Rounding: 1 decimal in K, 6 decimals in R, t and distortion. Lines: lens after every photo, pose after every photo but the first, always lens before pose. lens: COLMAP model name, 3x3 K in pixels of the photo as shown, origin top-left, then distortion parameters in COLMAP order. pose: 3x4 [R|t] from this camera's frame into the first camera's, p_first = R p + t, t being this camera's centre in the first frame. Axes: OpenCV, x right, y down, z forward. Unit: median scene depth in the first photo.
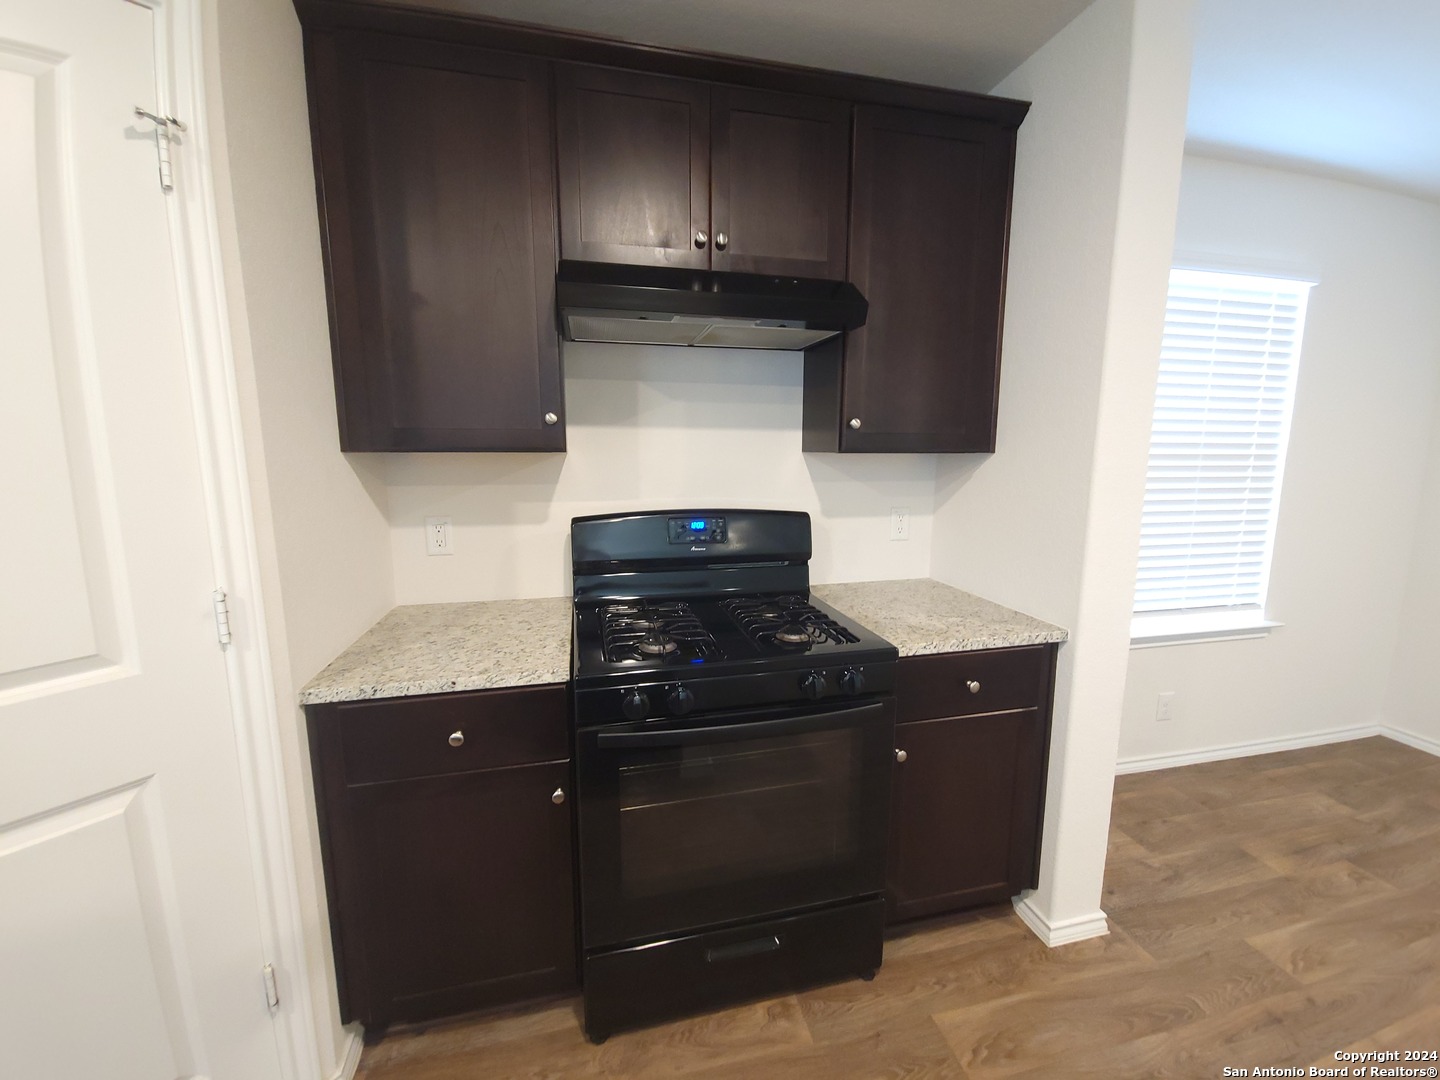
lens RADIAL K [[583.0, 0, 711.8], [0, 583.0, 541.9], [0, 0, 1]] dist [0.007345, -0.004923]
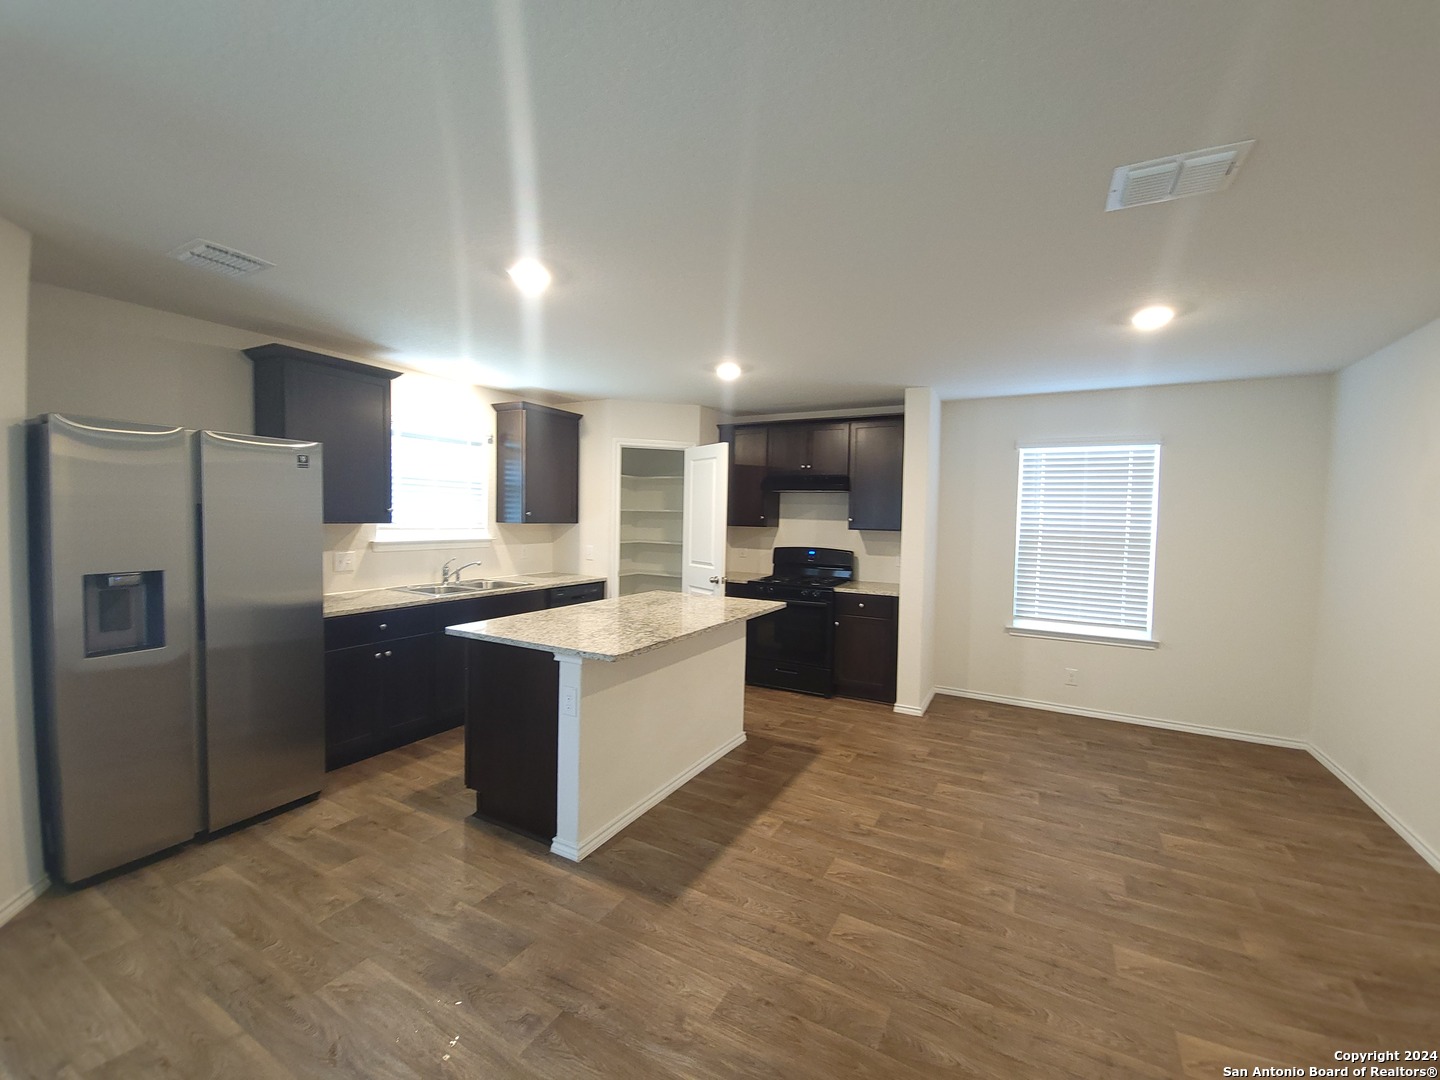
lens RADIAL K [[583.0, 0, 722.4], [0, 583.0, 539.9], [0, 0, 1]] dist [0.007345, -0.004923]
pose [[0.742847, 0.039098, -0.668319, 1.566035], [-0.125168, 0.988801, -0.081280, 0.199301], [0.657656, 0.144031, 0.739421, -1.454201]]
